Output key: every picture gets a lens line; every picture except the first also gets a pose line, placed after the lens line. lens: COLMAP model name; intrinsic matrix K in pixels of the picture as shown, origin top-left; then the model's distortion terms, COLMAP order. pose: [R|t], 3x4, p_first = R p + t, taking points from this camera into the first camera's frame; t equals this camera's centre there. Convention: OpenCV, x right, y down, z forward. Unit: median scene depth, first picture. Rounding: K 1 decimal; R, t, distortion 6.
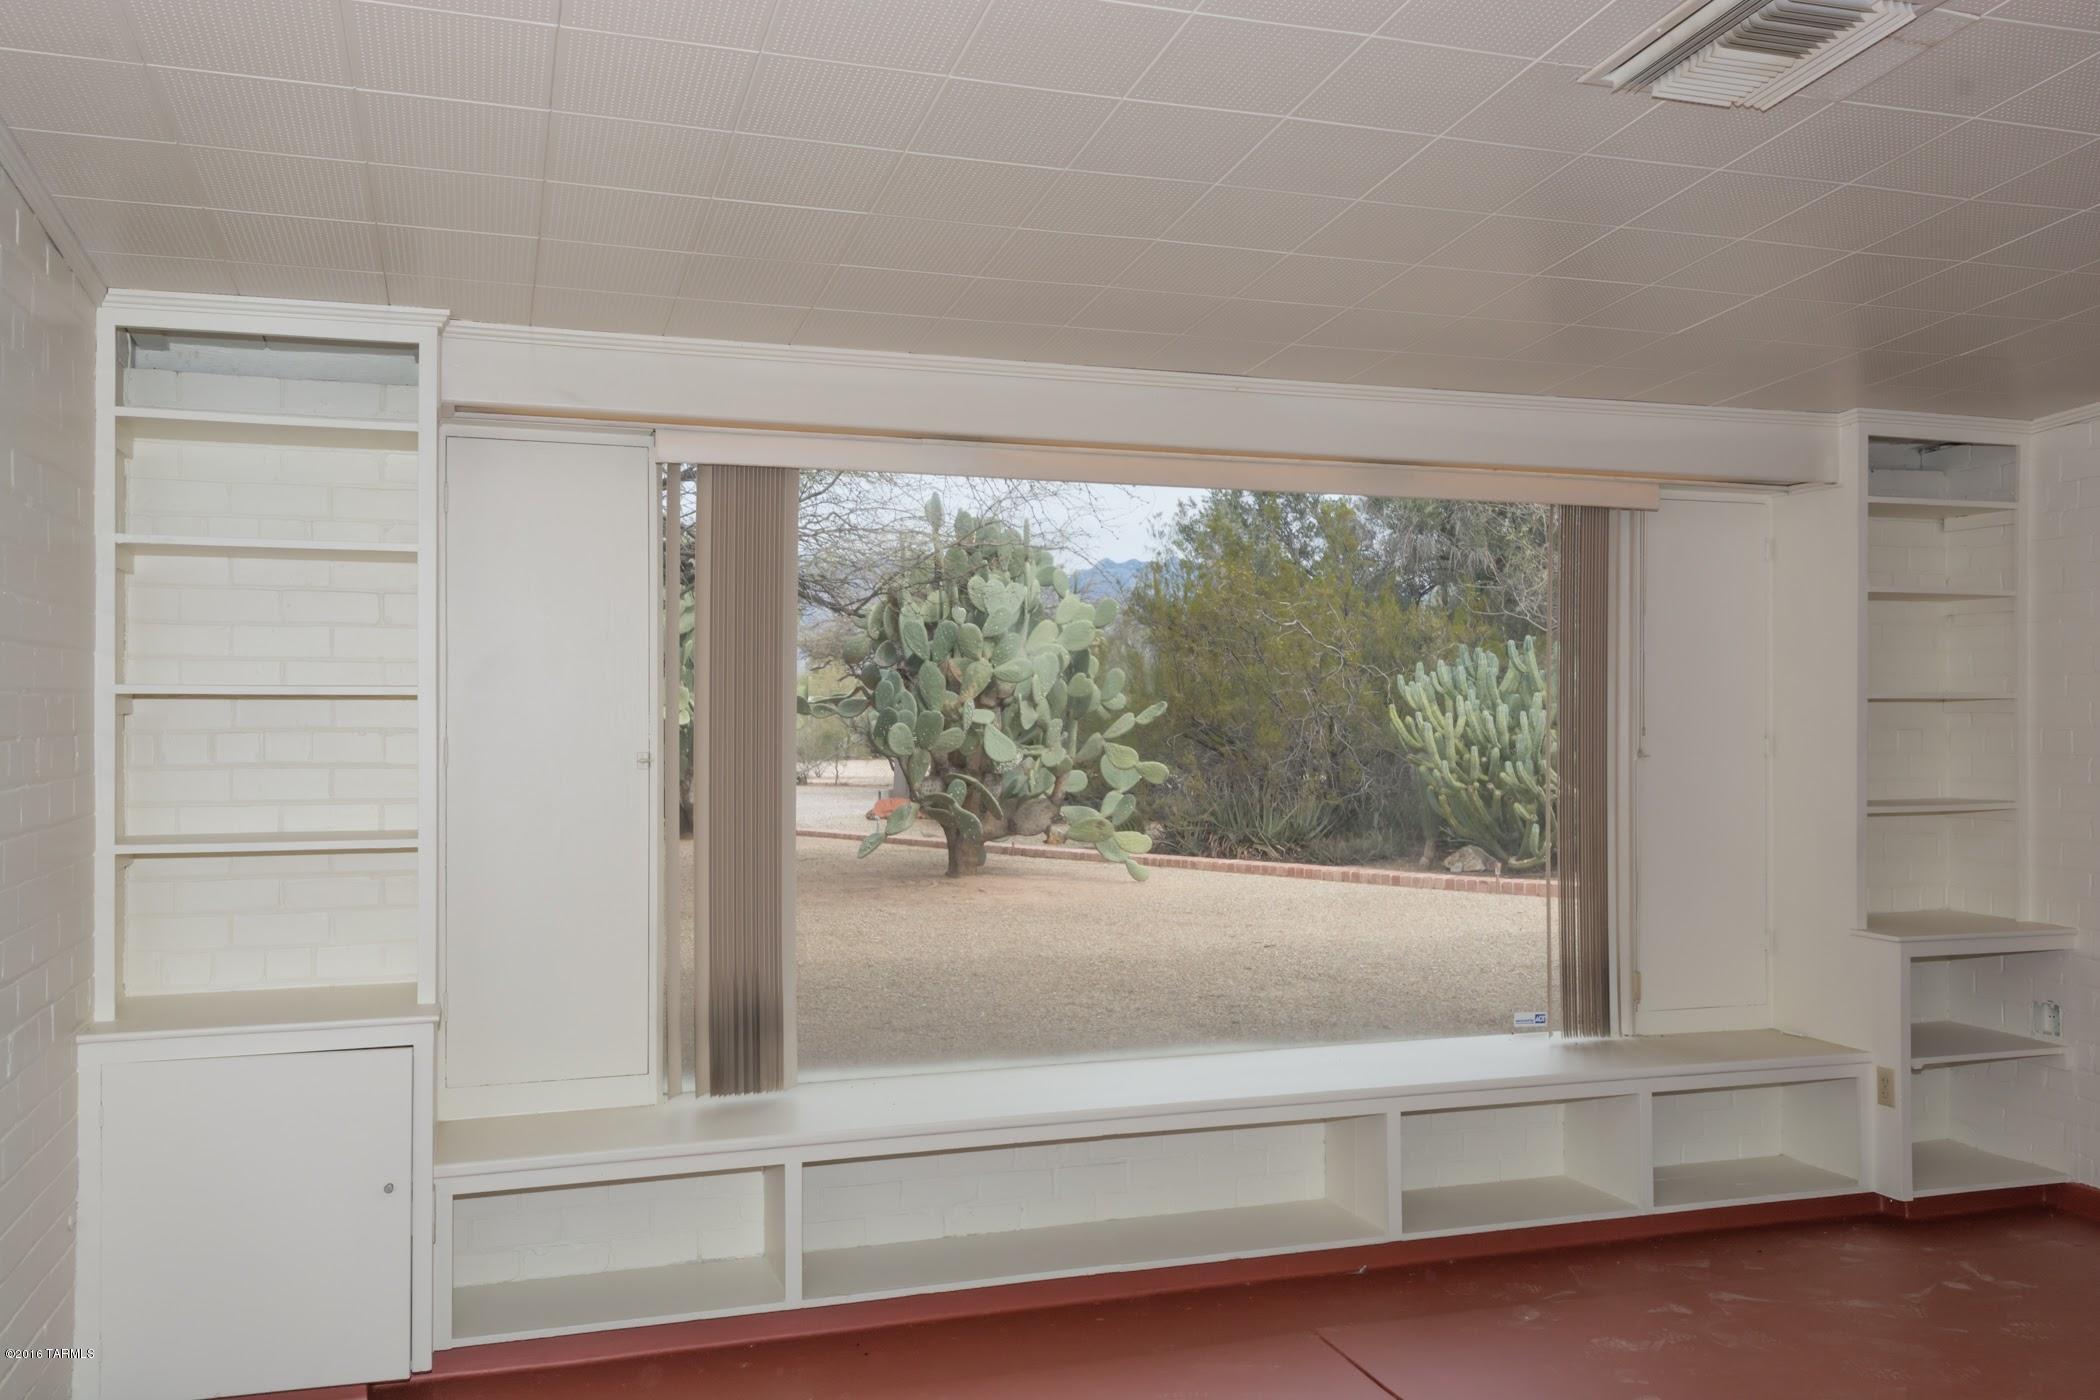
lens RADIAL K [[1720.9, 0, 1050.8], [0, 1720.9, 722.7], [0, 0, 1]] dist [0.017571, -0.007033]
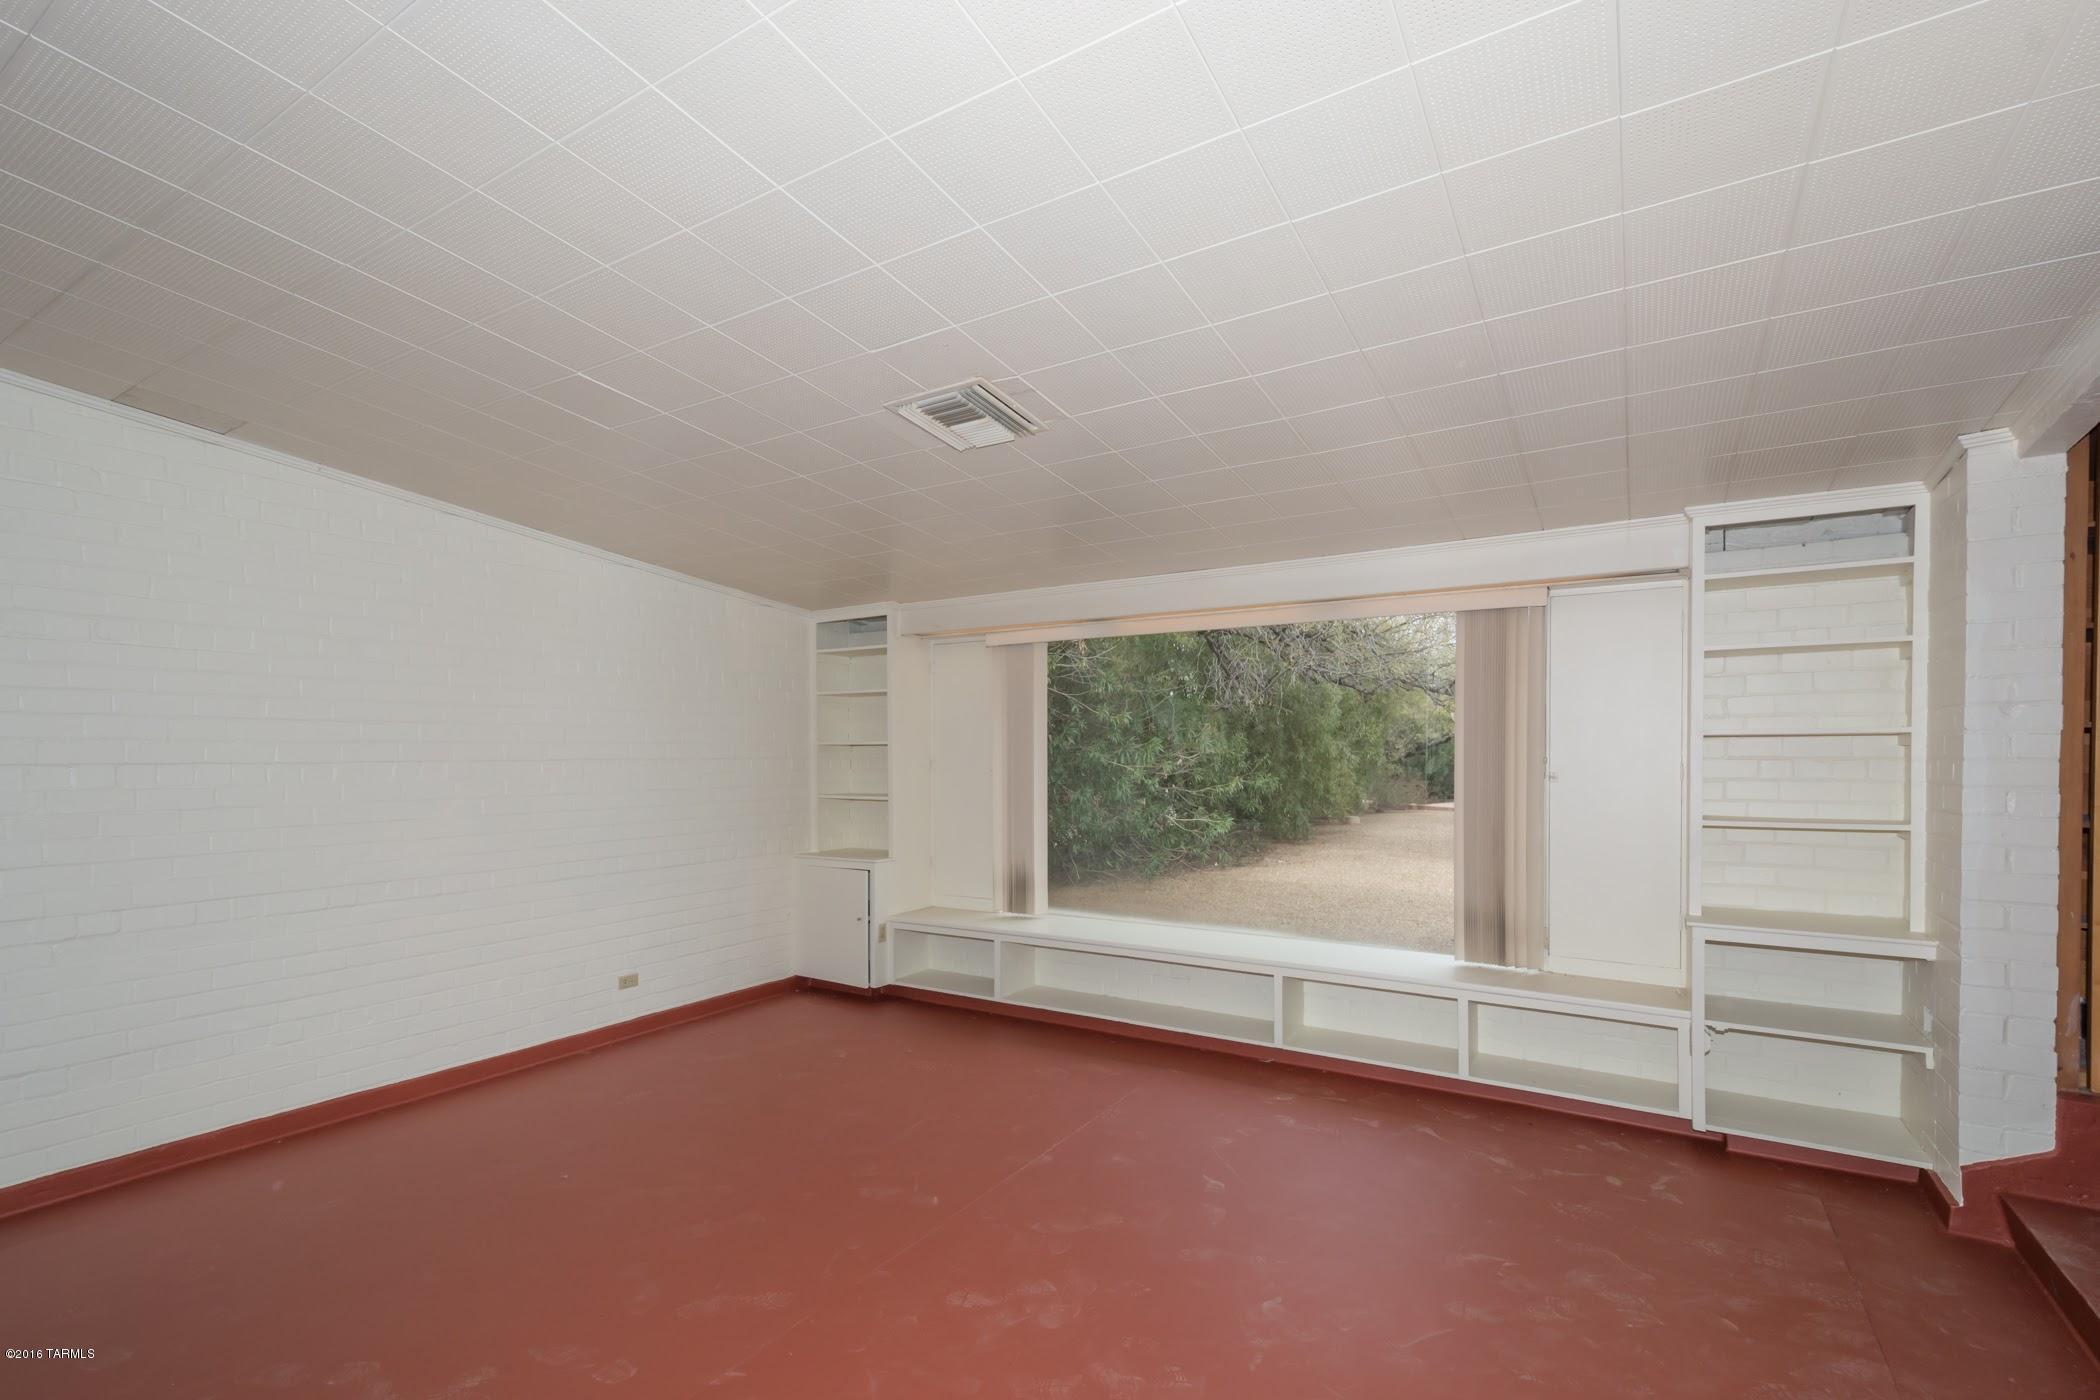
lens RADIAL K [[937.0, 0, 1054.6], [0, 937.0, 773.3], [0, 0, 1]] dist [-0.000943, -0.000397]
pose [[0.635268, 0.014697, -0.772152, 0.312681], [-0.001758, 0.999844, 0.017584, 0.001237], [0.772290, -0.009813, 0.635195, 0.086653]]
